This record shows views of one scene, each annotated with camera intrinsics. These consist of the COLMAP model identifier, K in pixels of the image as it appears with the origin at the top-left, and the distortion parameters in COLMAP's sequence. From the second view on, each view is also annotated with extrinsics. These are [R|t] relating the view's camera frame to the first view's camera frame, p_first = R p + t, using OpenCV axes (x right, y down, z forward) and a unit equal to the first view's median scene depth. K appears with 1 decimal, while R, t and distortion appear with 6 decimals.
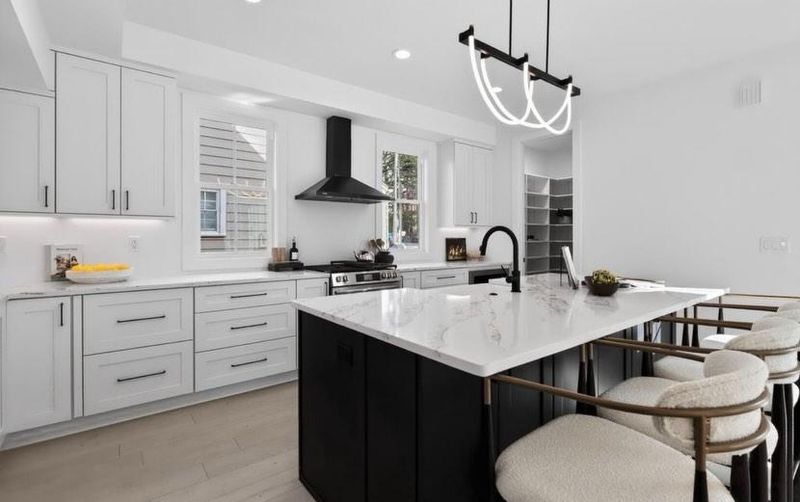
lens RADIAL K [[389.0, 0, 397.1], [0, 389.0, 231.6], [0, 0, 1]] dist [0.002598, 0.000205]
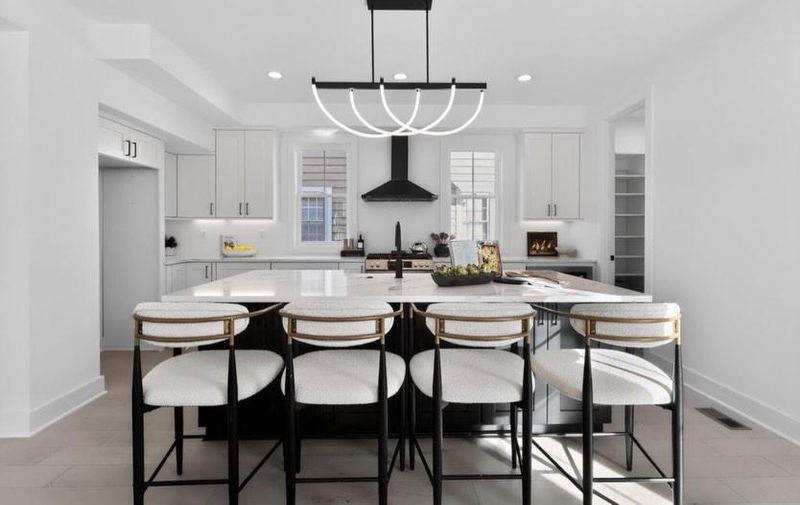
lens RADIAL K [[389.0, 0, 397.1], [0, 389.0, 233.1], [0, 0, 1]] dist [0.002598, 0.000205]
pose [[0.795009, 0.005866, -0.606570, 0.868600], [0.007012, 0.999798, 0.018860, -0.003112], [0.606557, -0.019247, 0.794807, 0.058330]]
